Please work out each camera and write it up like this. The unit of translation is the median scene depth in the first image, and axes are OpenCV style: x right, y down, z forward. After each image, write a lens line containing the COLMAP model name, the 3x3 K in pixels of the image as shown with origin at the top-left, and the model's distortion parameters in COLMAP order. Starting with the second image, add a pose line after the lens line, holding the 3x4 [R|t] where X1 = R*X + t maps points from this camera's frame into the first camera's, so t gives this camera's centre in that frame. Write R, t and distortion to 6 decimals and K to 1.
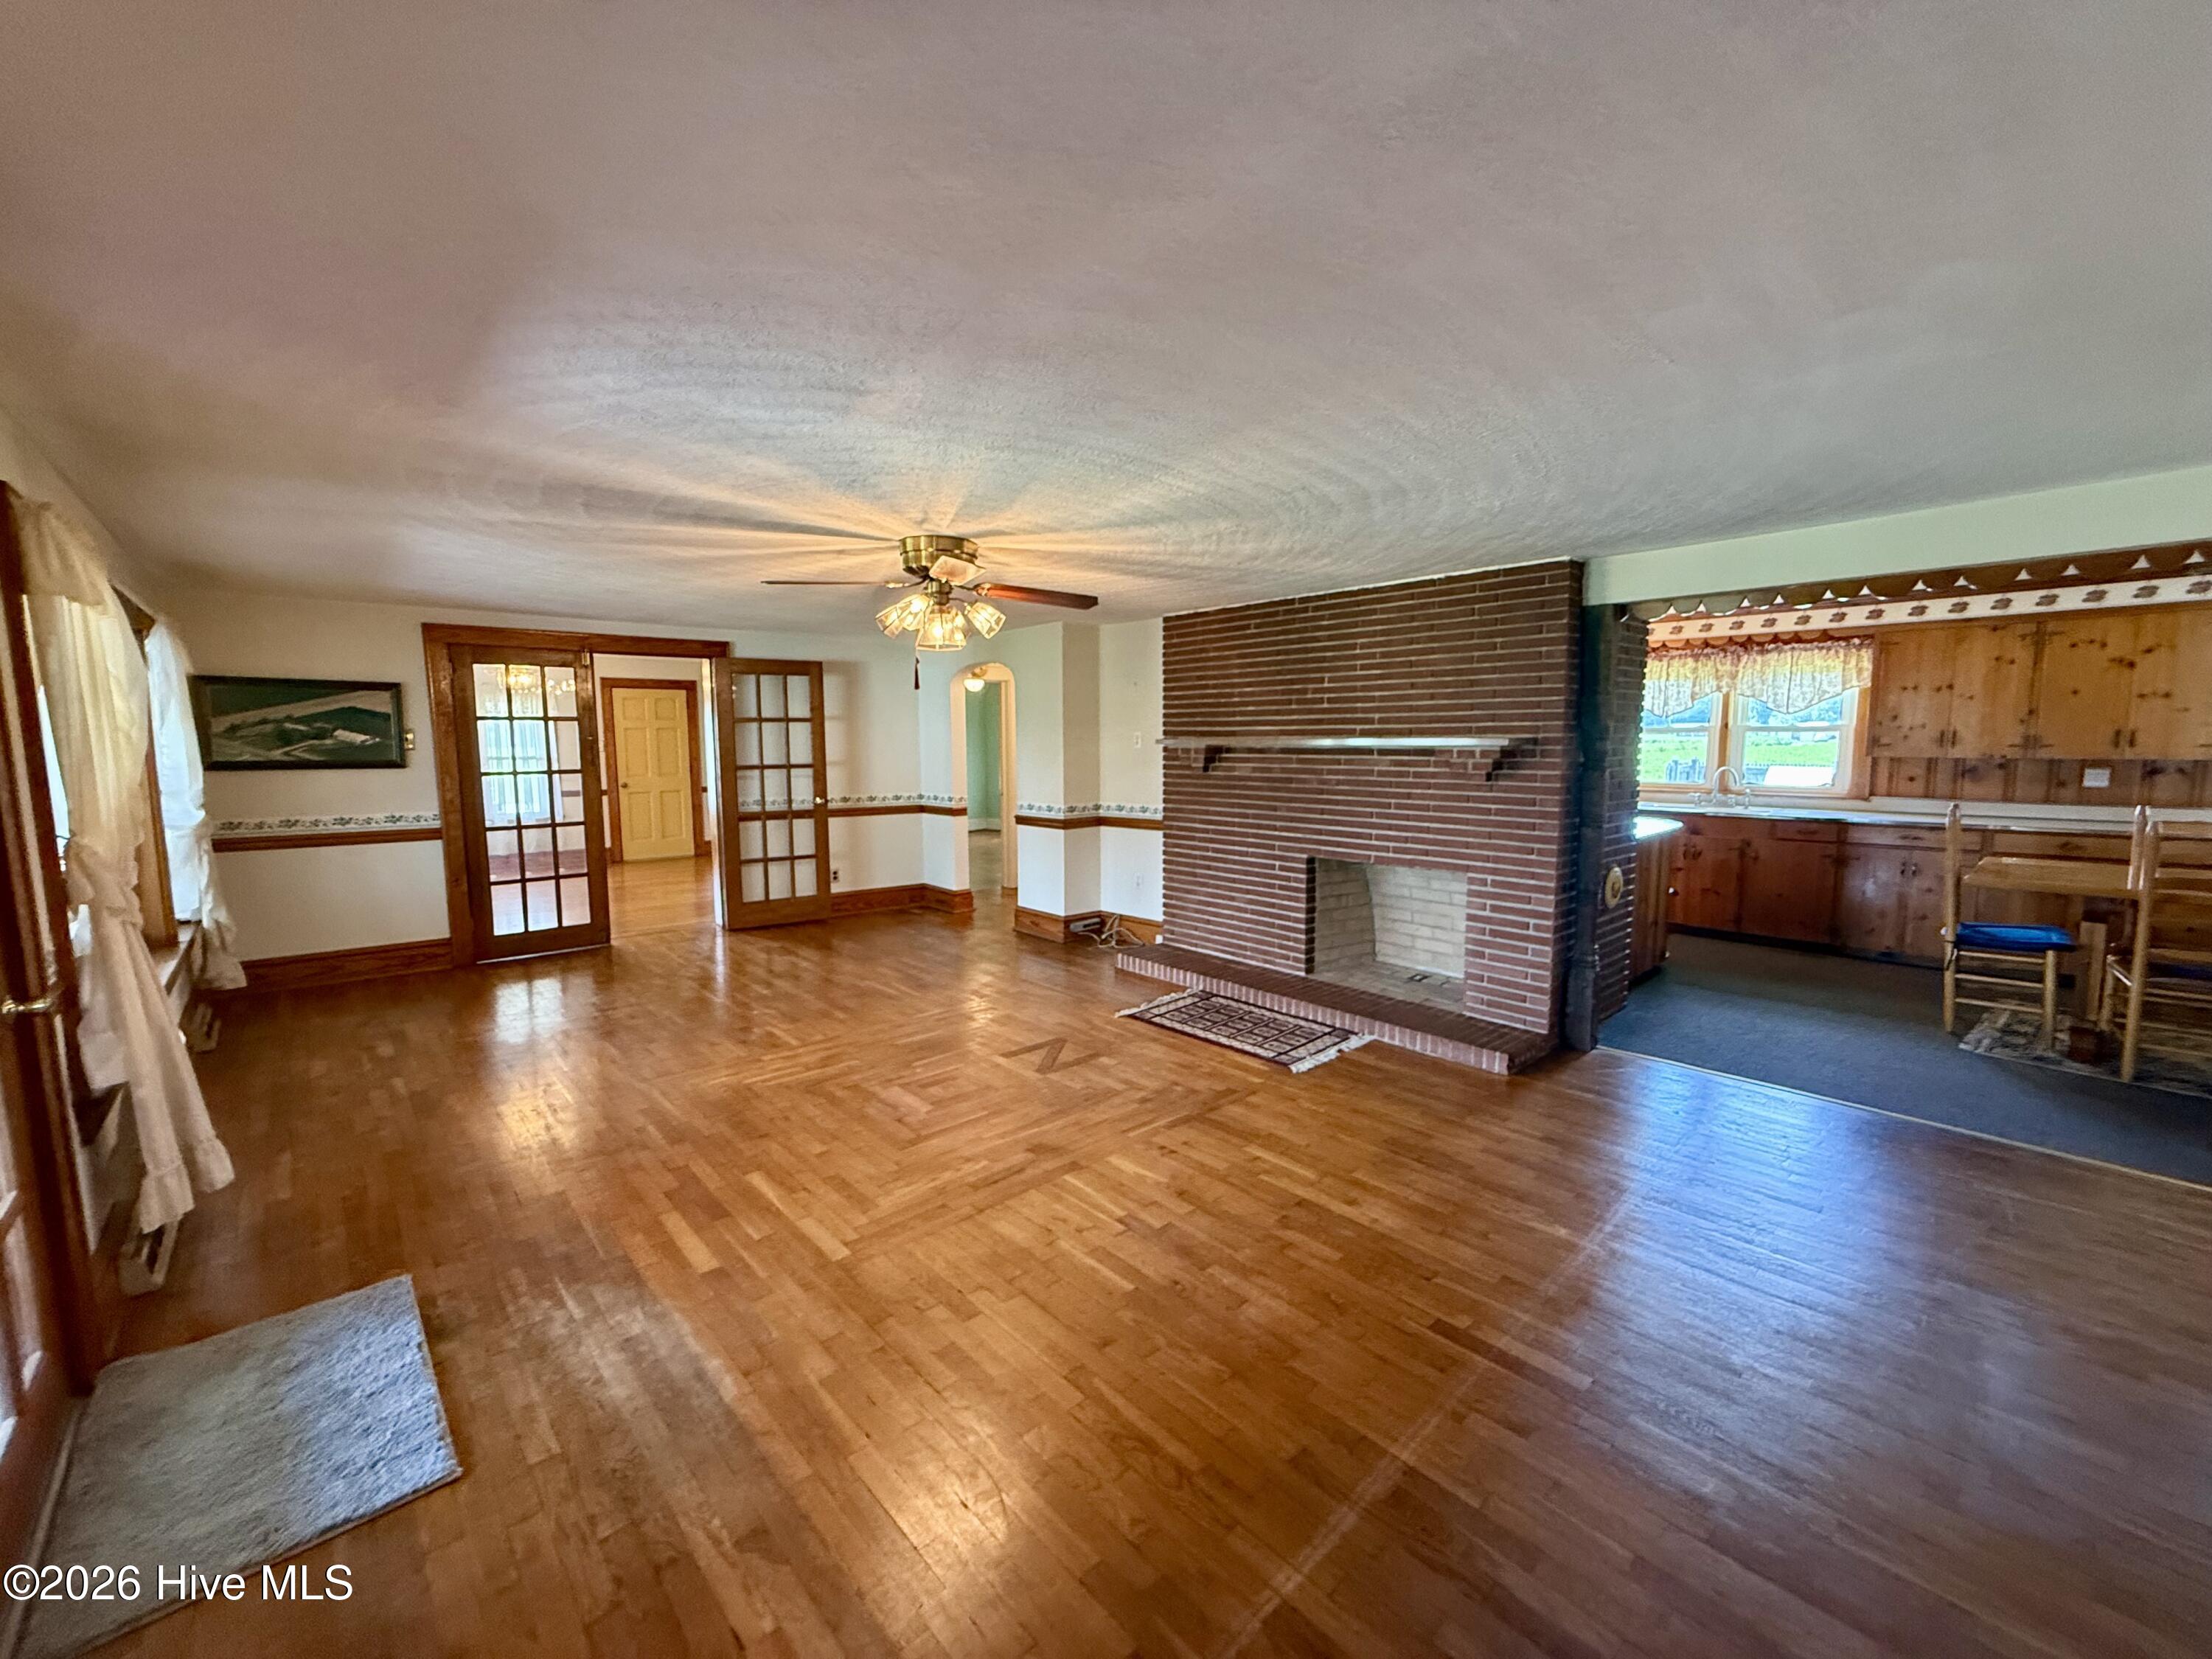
lens RADIAL K [[881.9, 0, 1101.4], [0, 881.9, 827.5], [0, 0, 1]] dist [0.001065, -0.000196]
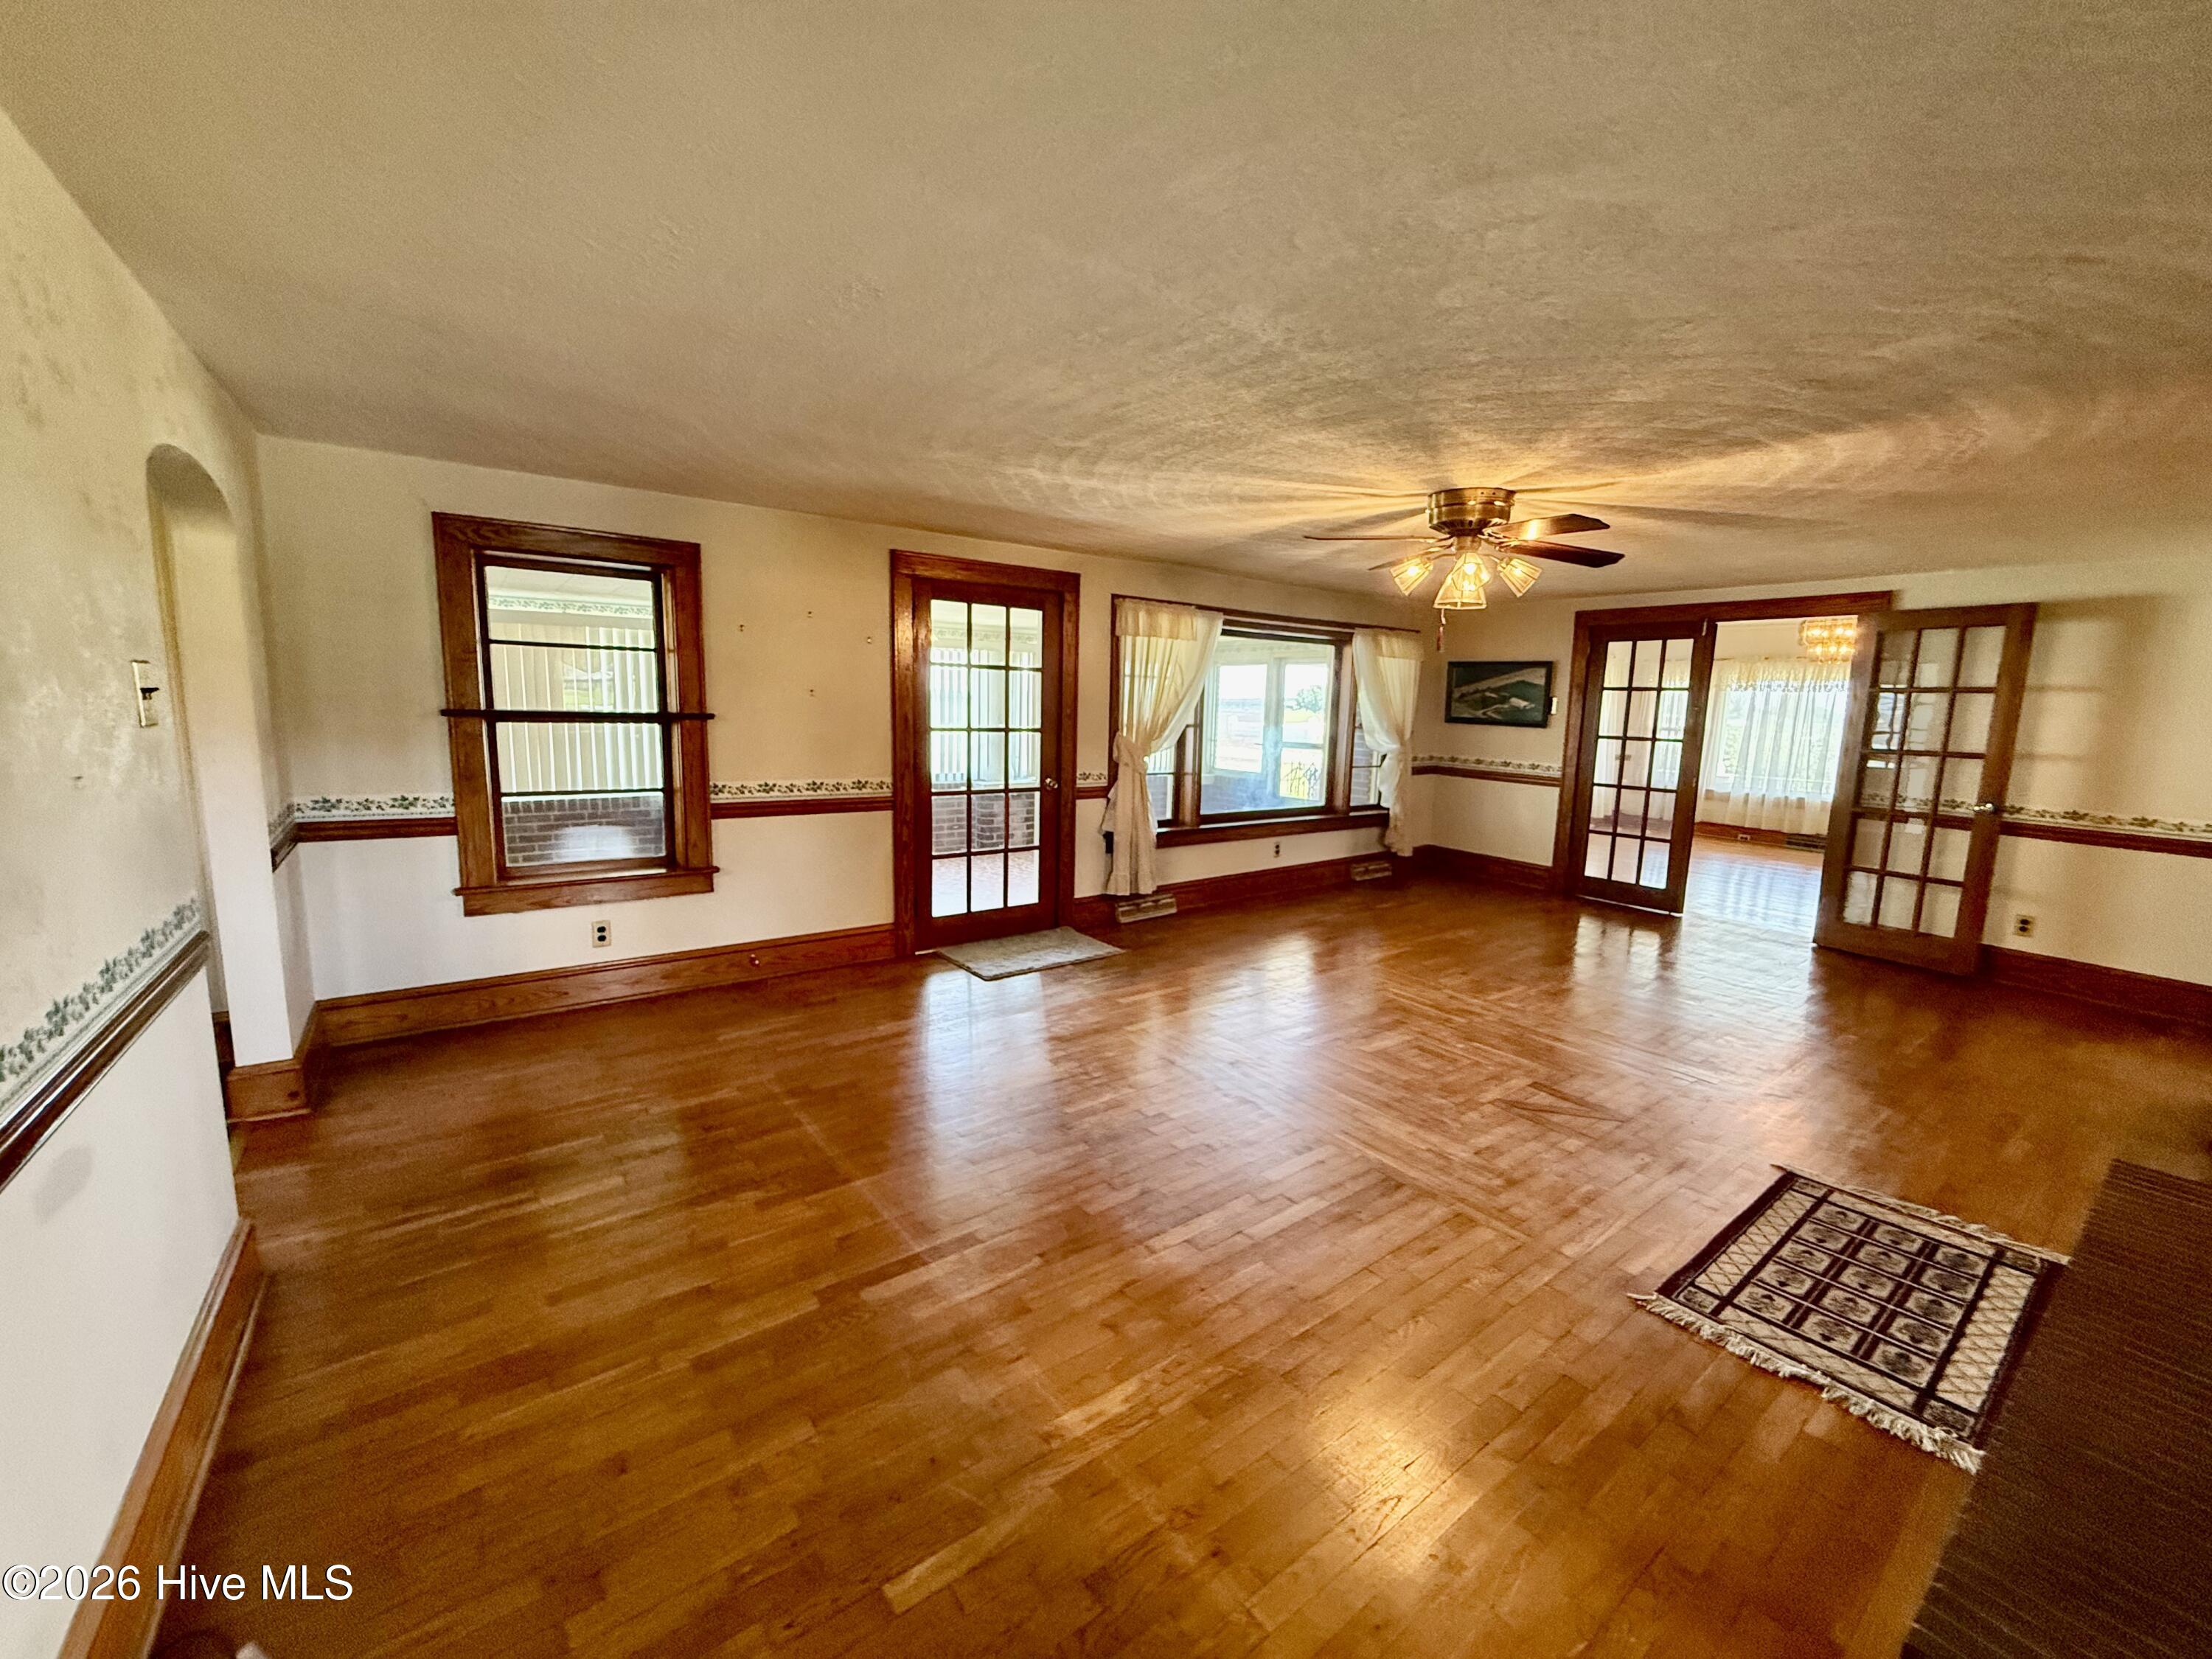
lens RADIAL K [[881.9, 0, 1101.4], [0, 881.9, 827.5], [0, 0, 1]] dist [0.001065, -0.000196]
pose [[-0.093790, 0.146494, -0.984755, 0.589457], [-0.129314, 0.978944, 0.157945, -0.047701], [0.987158, 0.142156, -0.072871, 0.510012]]
